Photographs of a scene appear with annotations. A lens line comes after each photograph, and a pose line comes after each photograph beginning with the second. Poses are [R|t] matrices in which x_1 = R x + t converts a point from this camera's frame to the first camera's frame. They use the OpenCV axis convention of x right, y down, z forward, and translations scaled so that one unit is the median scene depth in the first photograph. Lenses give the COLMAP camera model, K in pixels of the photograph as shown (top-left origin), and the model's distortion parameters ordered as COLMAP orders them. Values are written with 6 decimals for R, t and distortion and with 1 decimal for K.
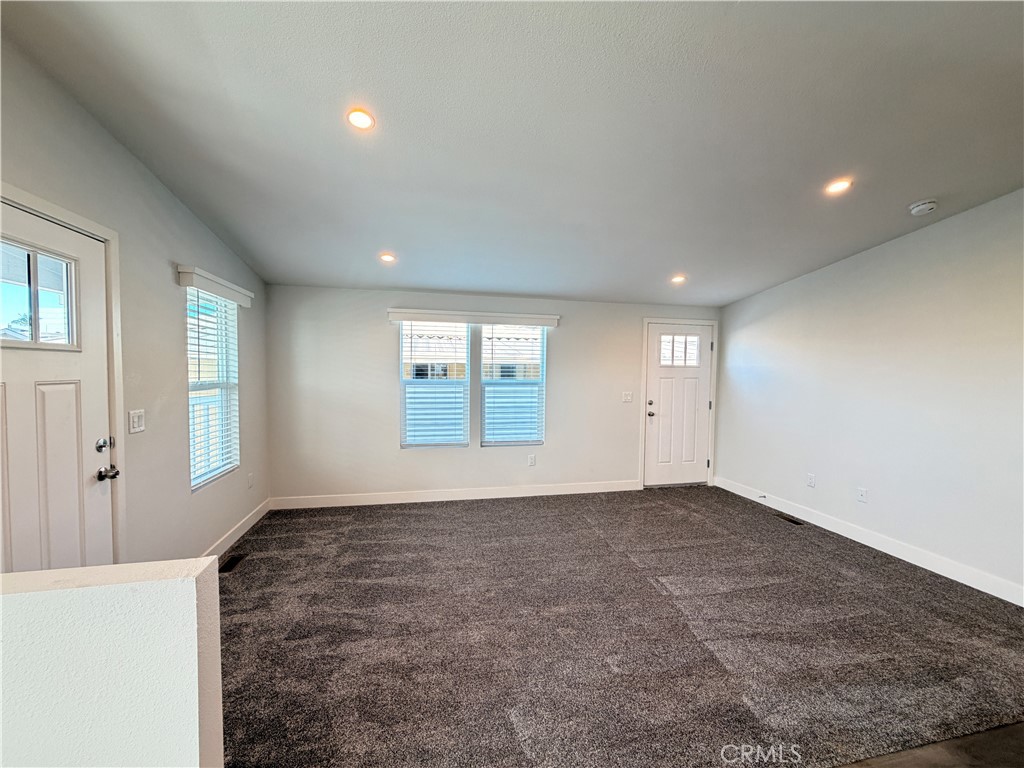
lens RADIAL K [[406.6, 0, 508.1], [0, 406.6, 385.4], [0, 0, 1]] dist [-0.000216, 0.000306]
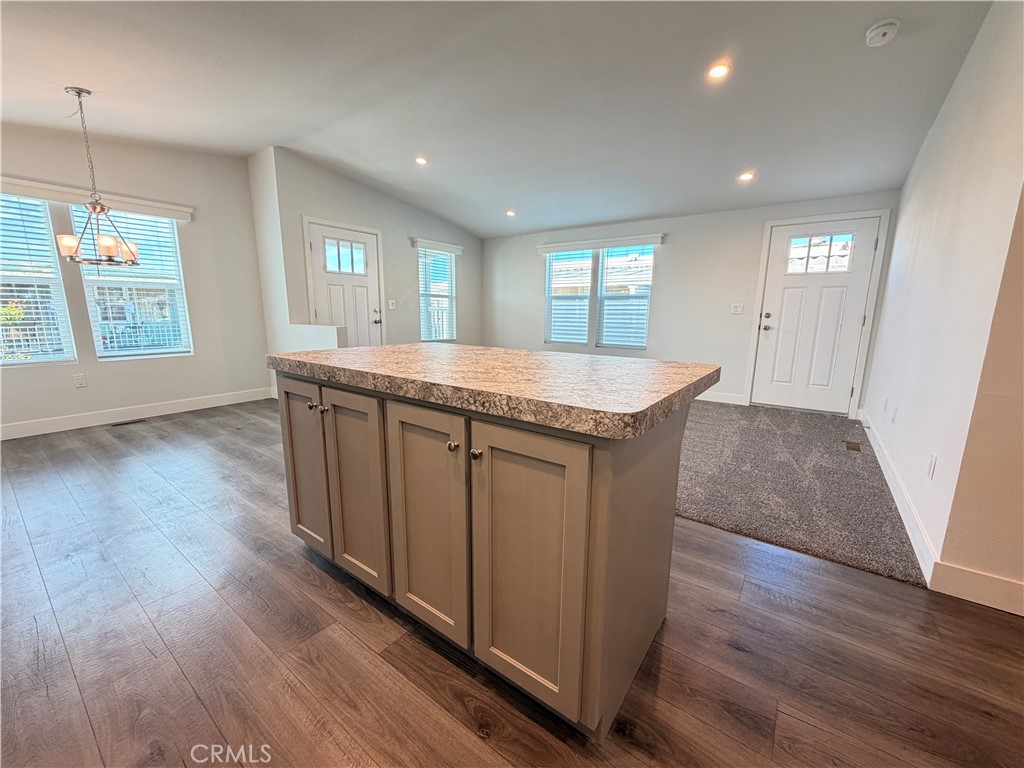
lens RADIAL K [[406.6, 0, 508.1], [0, 406.6, 385.4], [0, 0, 1]] dist [-0.000216, 0.000306]
pose [[0.654357, 0.132079, -0.744562, 0.808345], [-0.031575, 0.988542, 0.147609, 0.098505], [0.755526, -0.073080, 0.651030, -0.080480]]
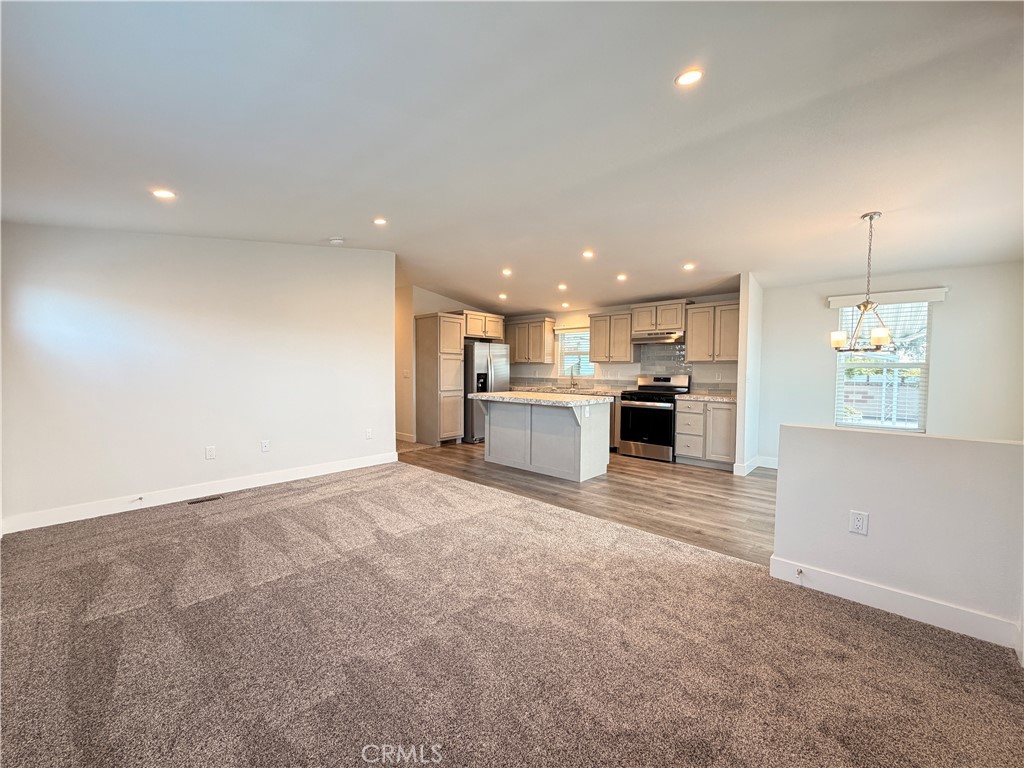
lens RADIAL K [[408.6, 0, 508.6], [0, 408.6, 384.7], [0, 0, 1]] dist [-0.000266, 0.000109]
pose [[-0.573328, -0.049738, 0.817815, -0.446967], [0.018683, 0.997103, 0.073739, 0.010503], [-0.819113, 0.057556, -0.570738, 0.918722]]
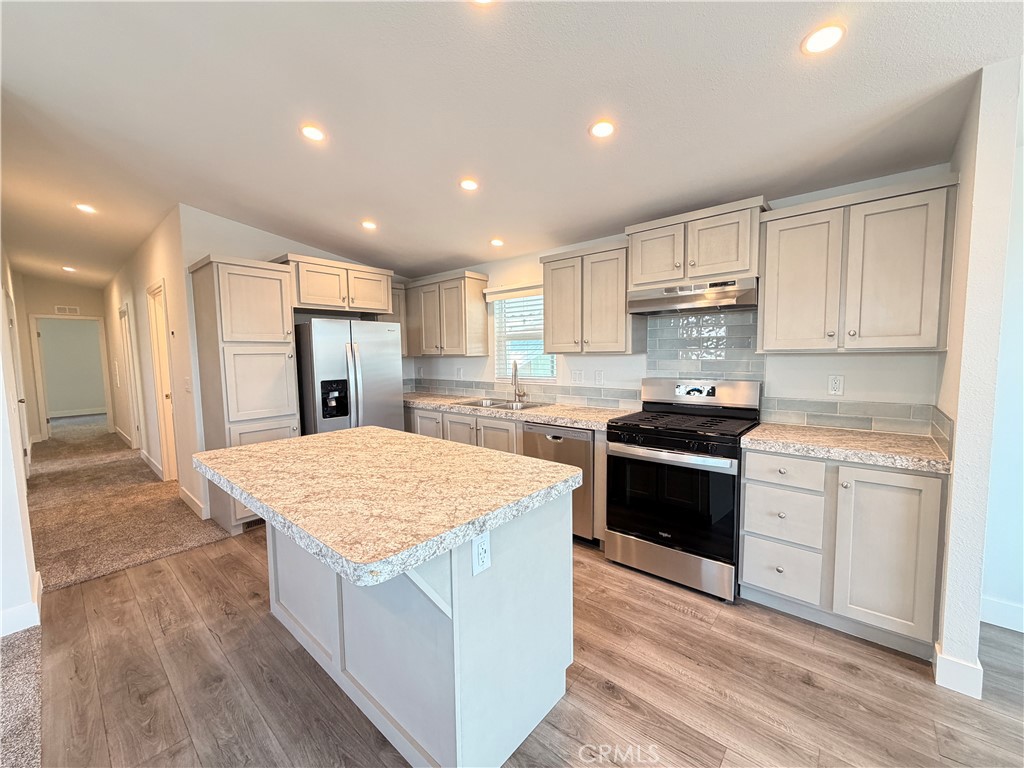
lens RADIAL K [[406.6, 0, 508.1], [0, 406.6, 385.4], [0, 0, 1]] dist [-0.000216, 0.000306]
pose [[-0.593054, -0.069687, 0.802142, 0.075874], [0.040824, 0.992364, 0.116395, 0.012491], [-0.804127, 0.101775, -0.585680, 0.277450]]
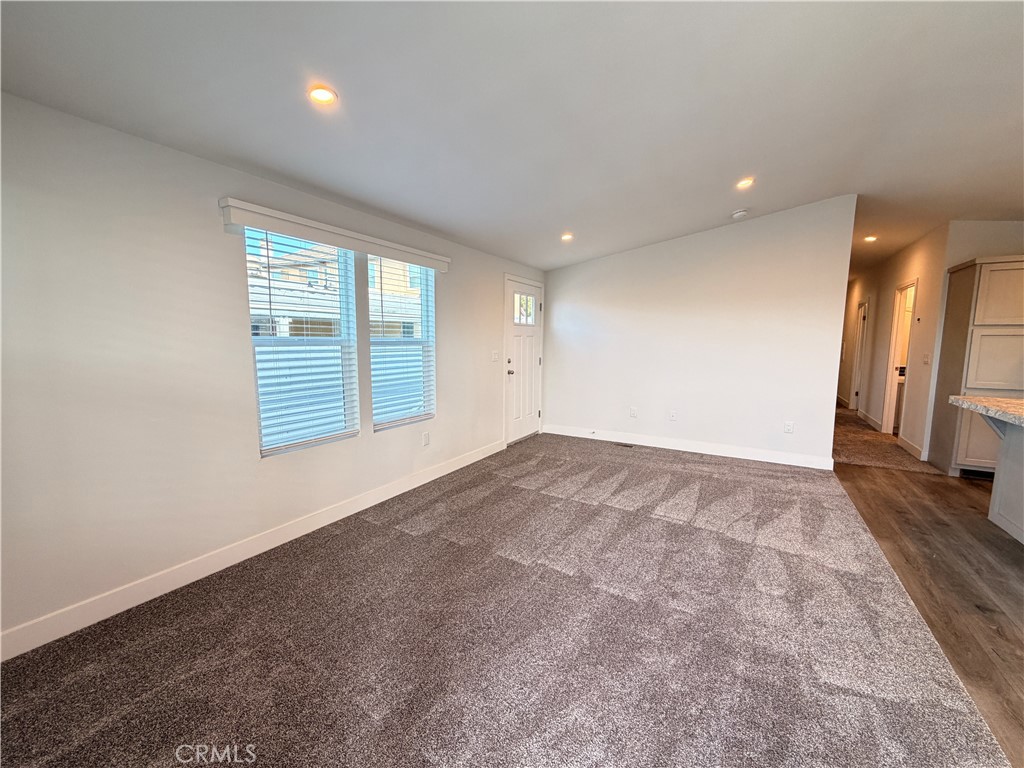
lens RADIAL K [[406.6, 0, 508.1], [0, 406.6, 385.4], [0, 0, 1]] dist [-0.000216, 0.000306]
pose [[0.689399, -0.089199, 0.718869, -0.447736], [0.034706, 0.995317, 0.090219, 0.014637], [-0.723550, -0.037248, 0.689266, 0.375913]]
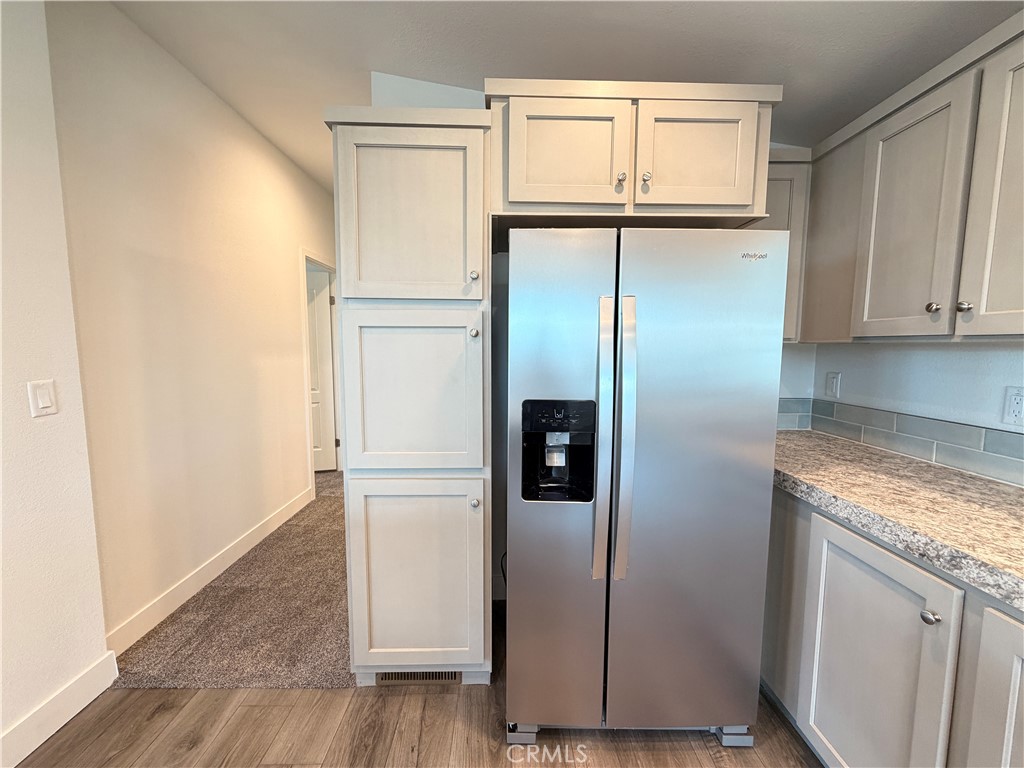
lens RADIAL K [[408.6, 0, 508.6], [0, 408.6, 384.7], [0, 0, 1]] dist [-0.000266, 0.000109]
pose [[0.205893, -0.103420, 0.973094, 0.643918], [0.037218, 0.994508, 0.097821, 0.041531], [-0.977866, 0.016076, 0.208612, 0.053330]]
